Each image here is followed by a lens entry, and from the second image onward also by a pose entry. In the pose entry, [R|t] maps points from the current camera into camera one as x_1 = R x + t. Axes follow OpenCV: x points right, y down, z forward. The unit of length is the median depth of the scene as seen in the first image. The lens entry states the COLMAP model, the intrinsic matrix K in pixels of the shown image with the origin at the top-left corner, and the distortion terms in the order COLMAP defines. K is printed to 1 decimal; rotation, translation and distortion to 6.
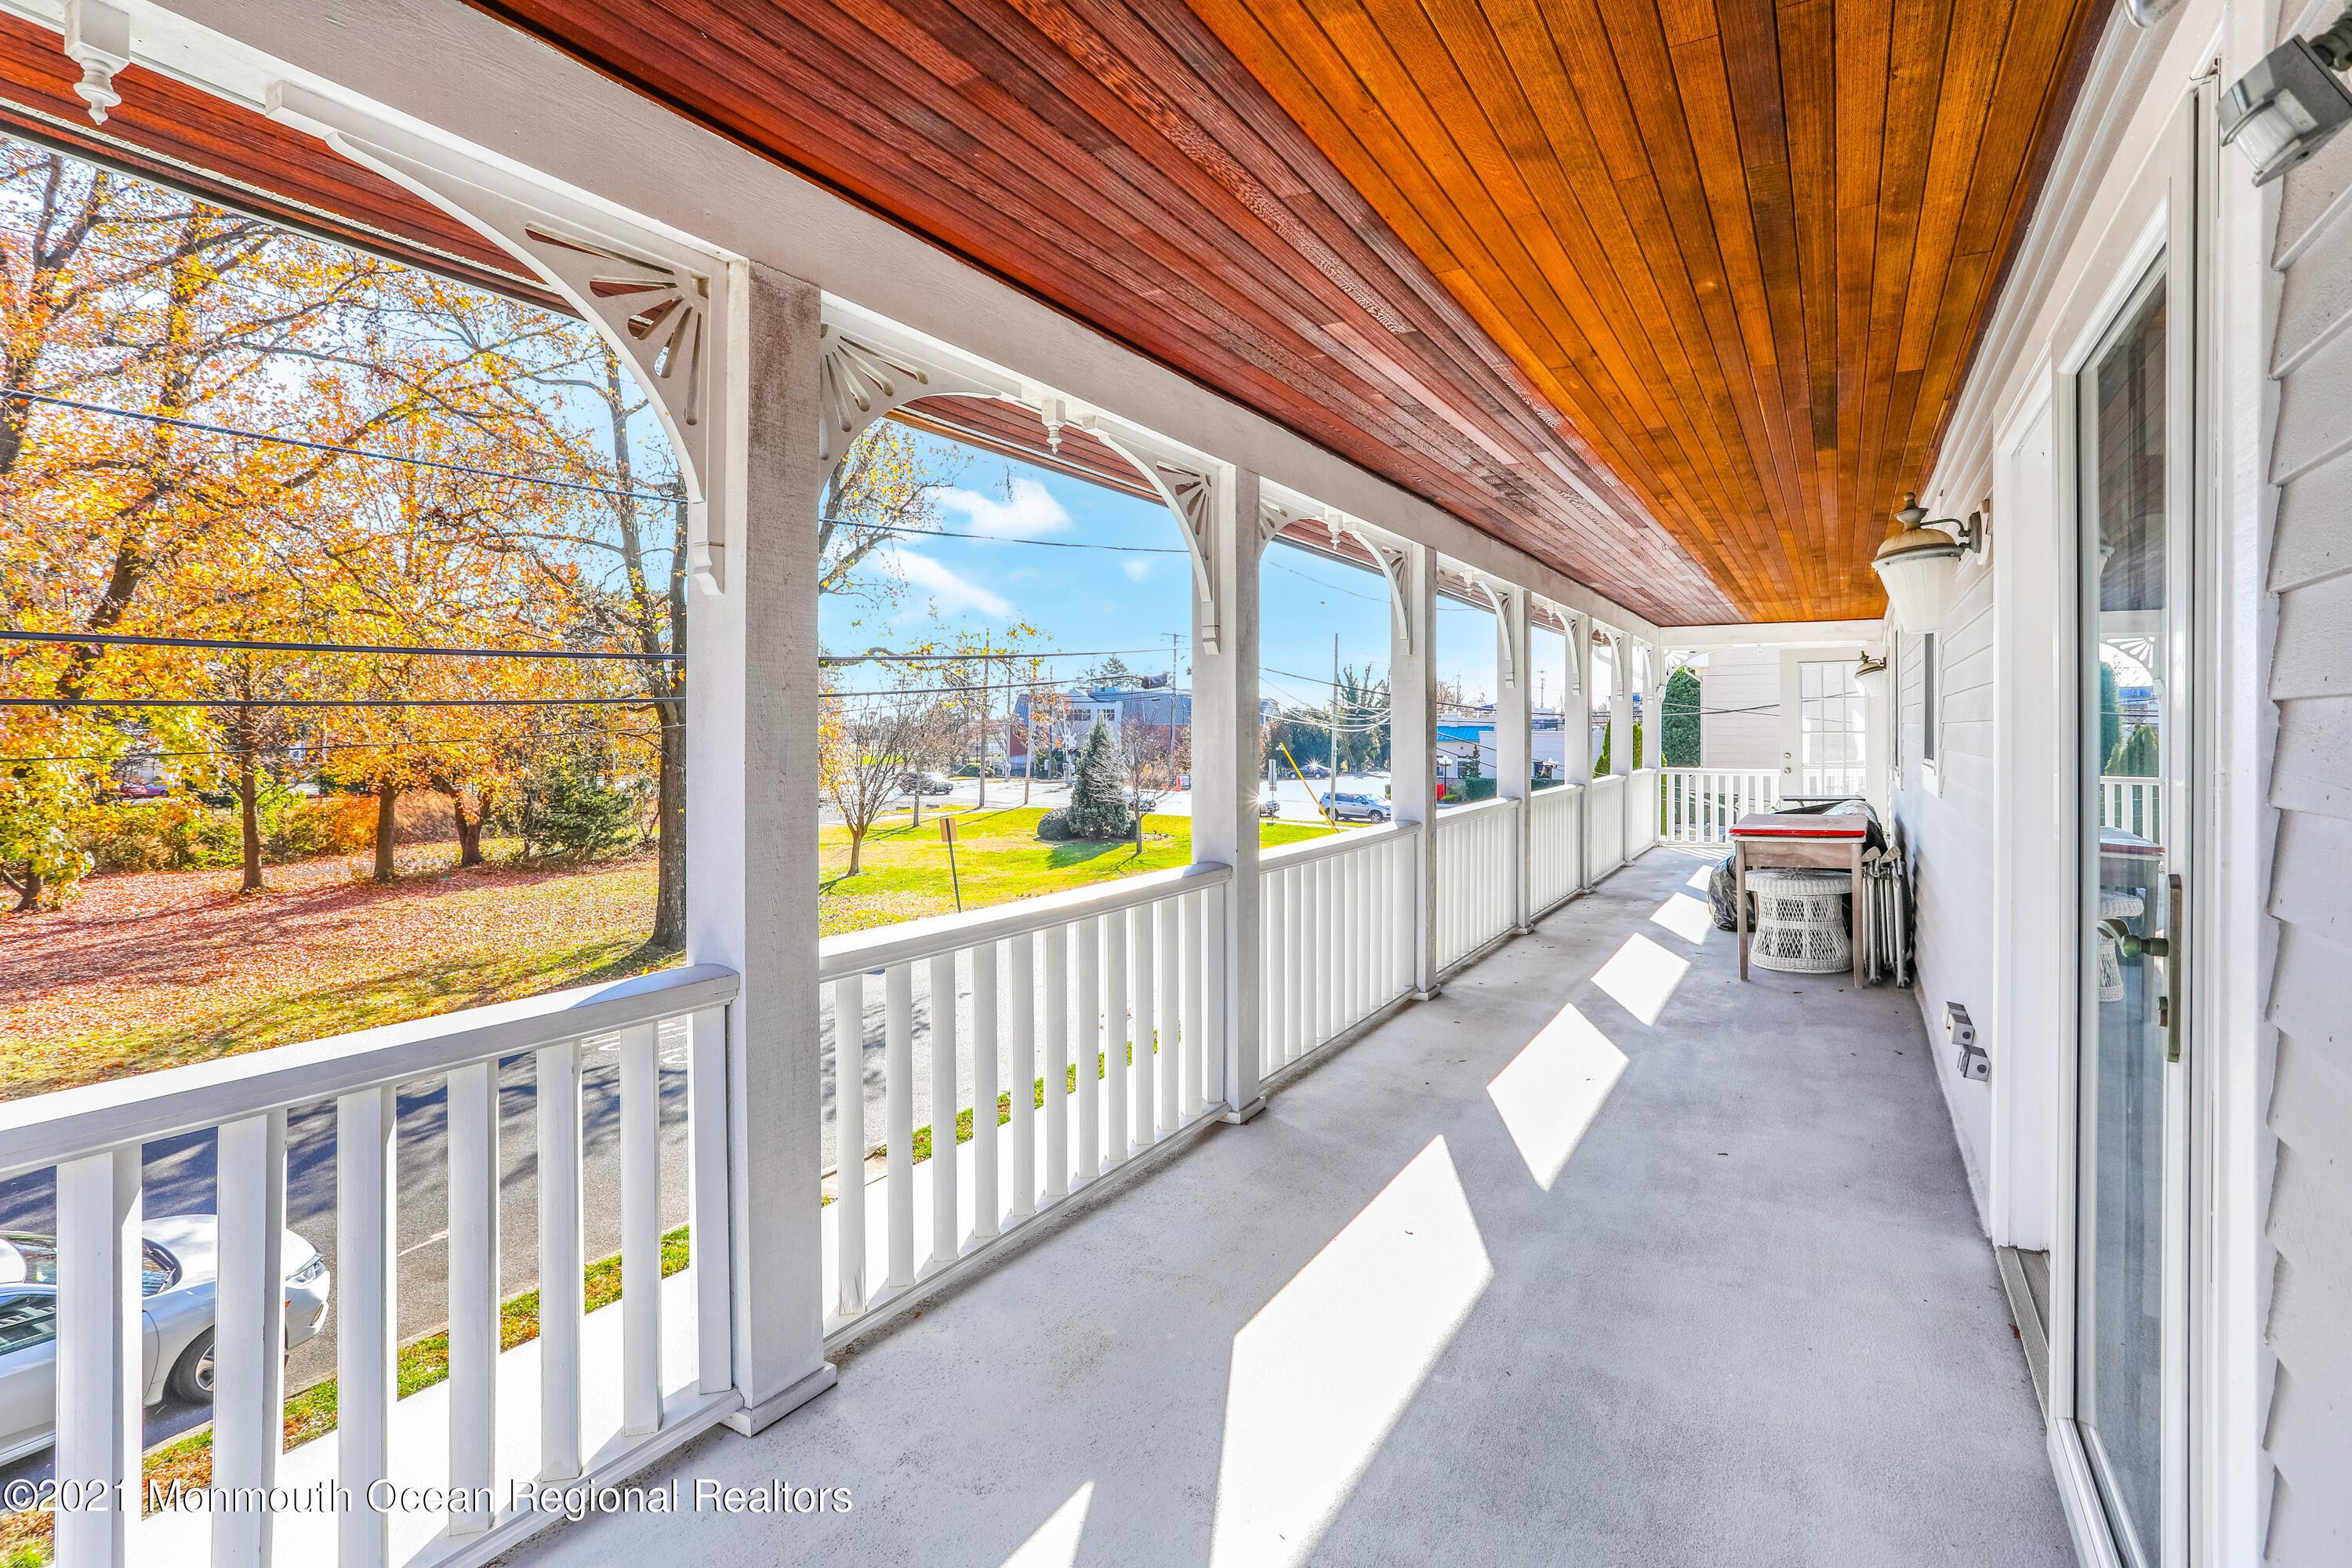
lens RADIAL K [[1159.2, 0, 1182.6], [0, 1159.2, 725.9], [0, 0, 1]] dist [-0.033526, 0.003286]
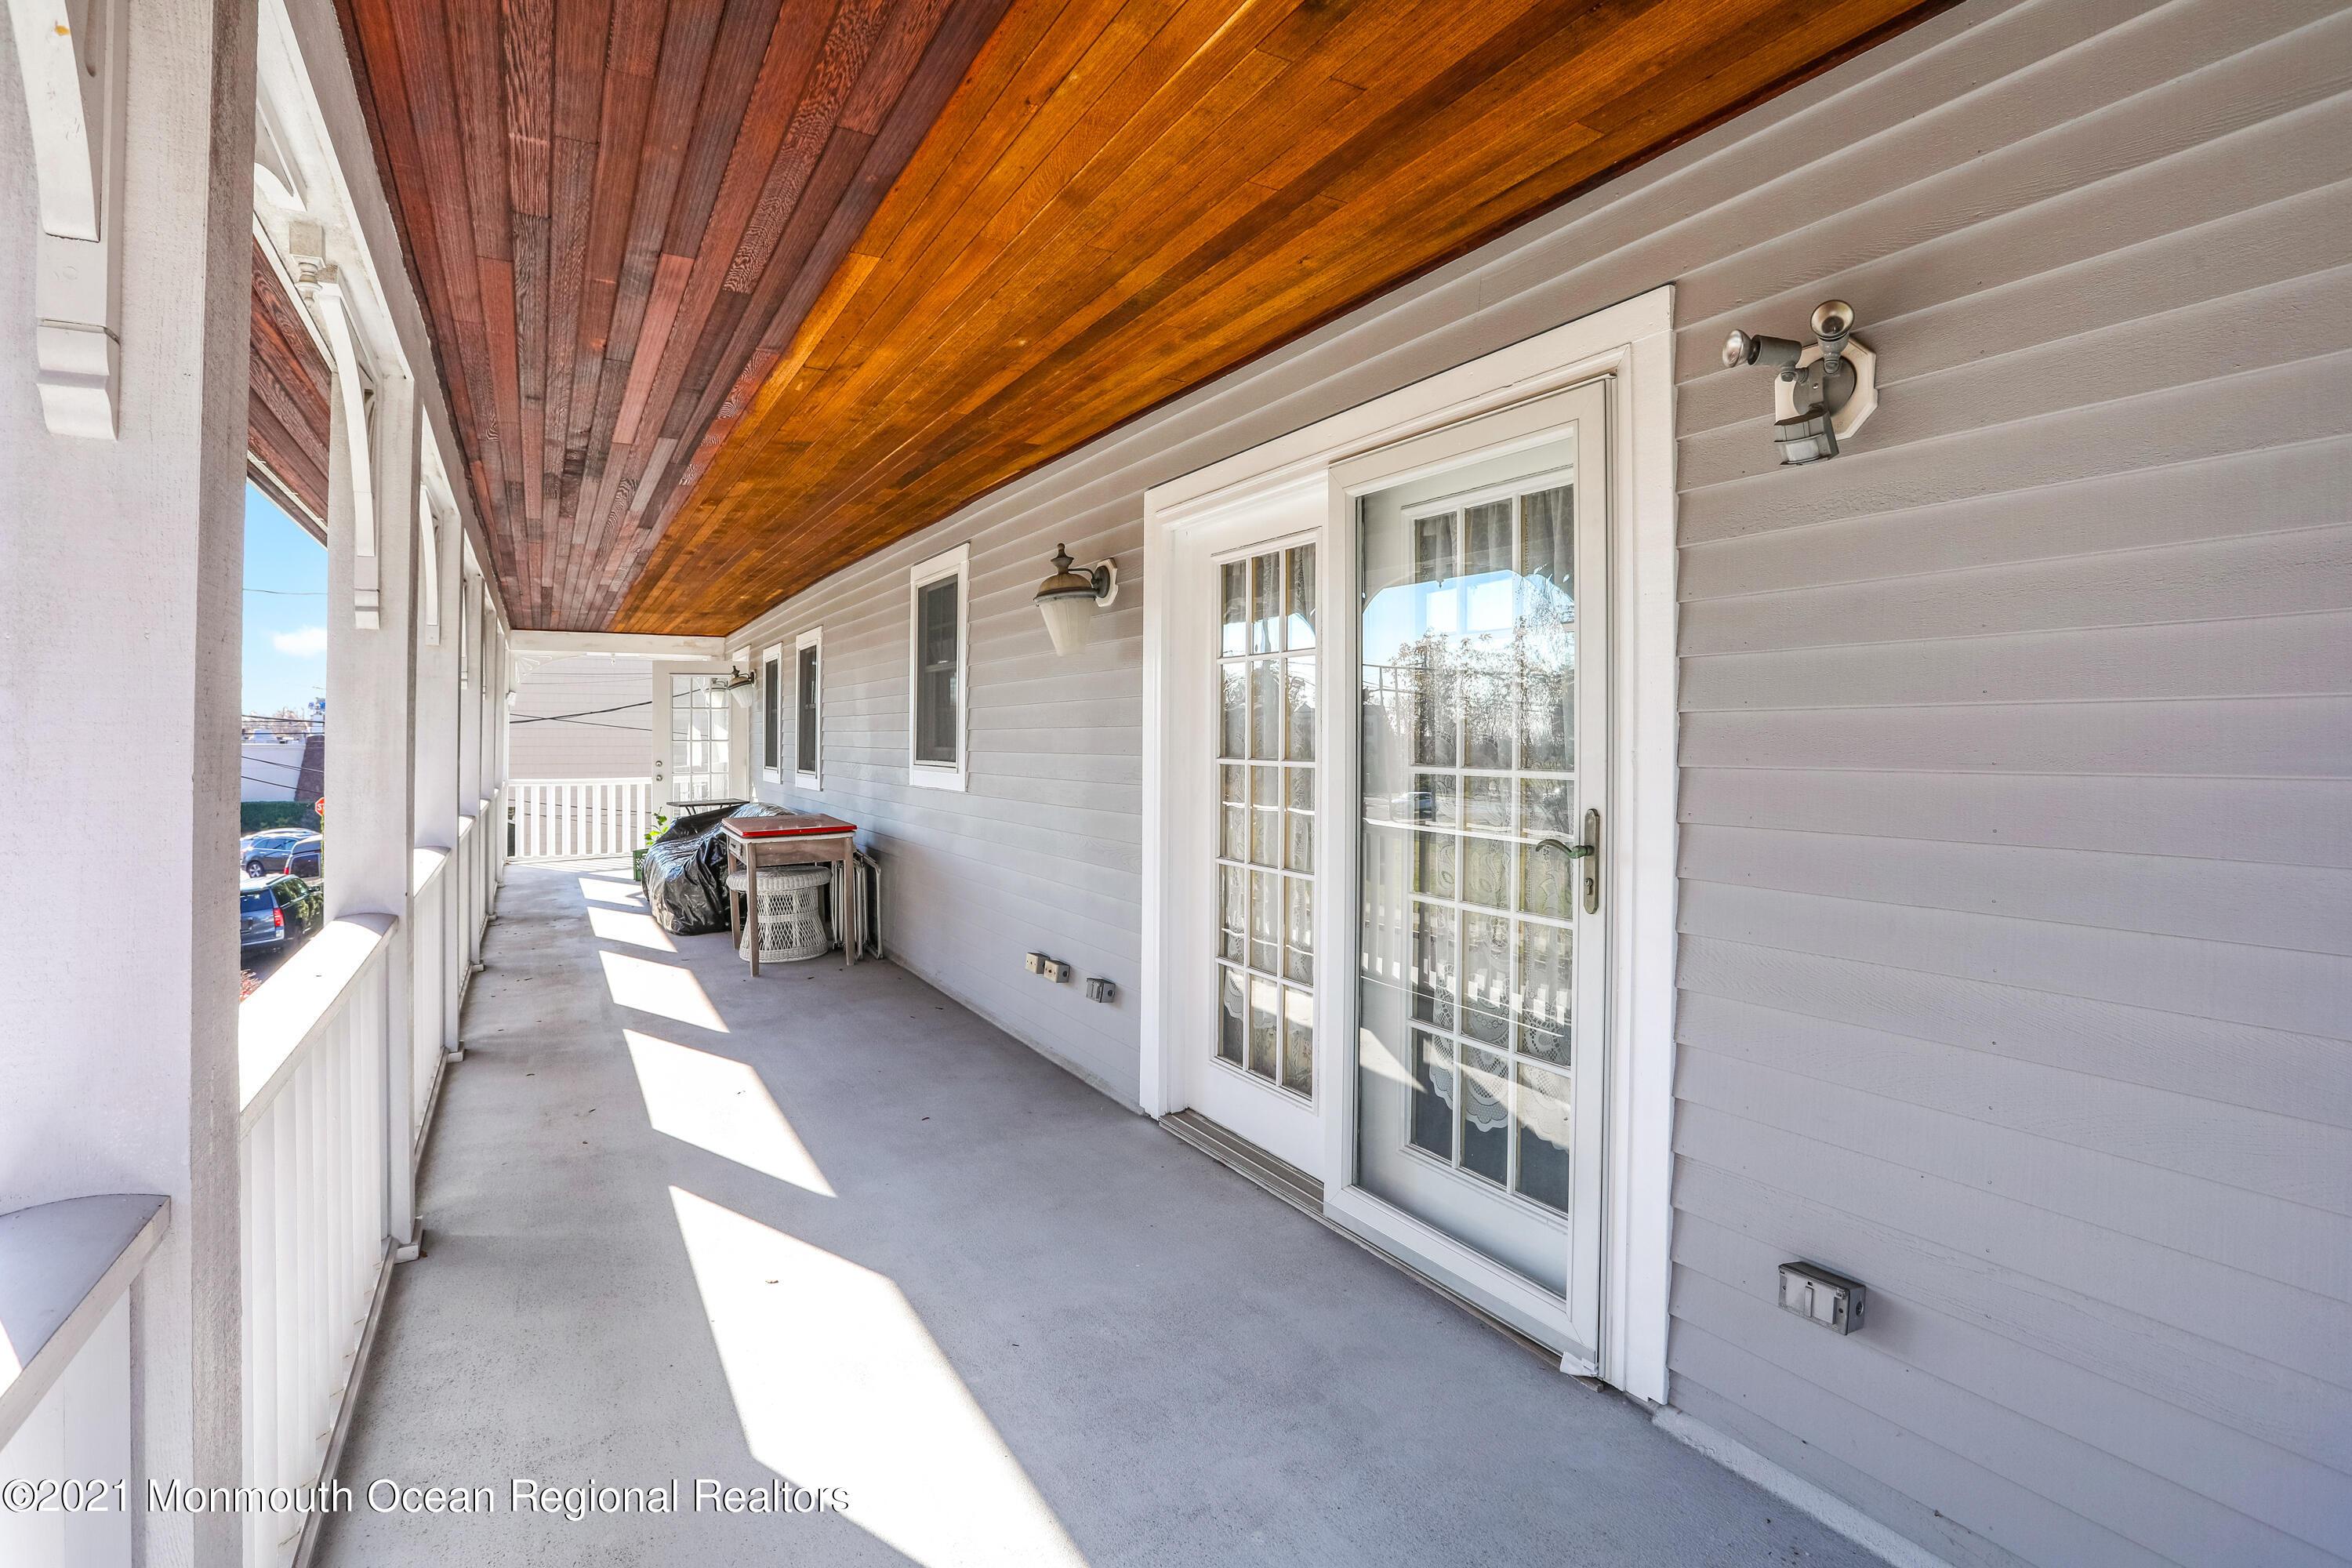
lens RADIAL K [[1159.2, 0, 1171.4], [0, 1159.2, 720.7], [0, 0, 1]] dist [-0.033526, 0.003286]
pose [[0.523146, 0.012852, 0.852146, -0.307392], [0.000242, 0.999884, -0.015229, 0.007817], [-0.852243, 0.008173, 0.523083, 0.187074]]
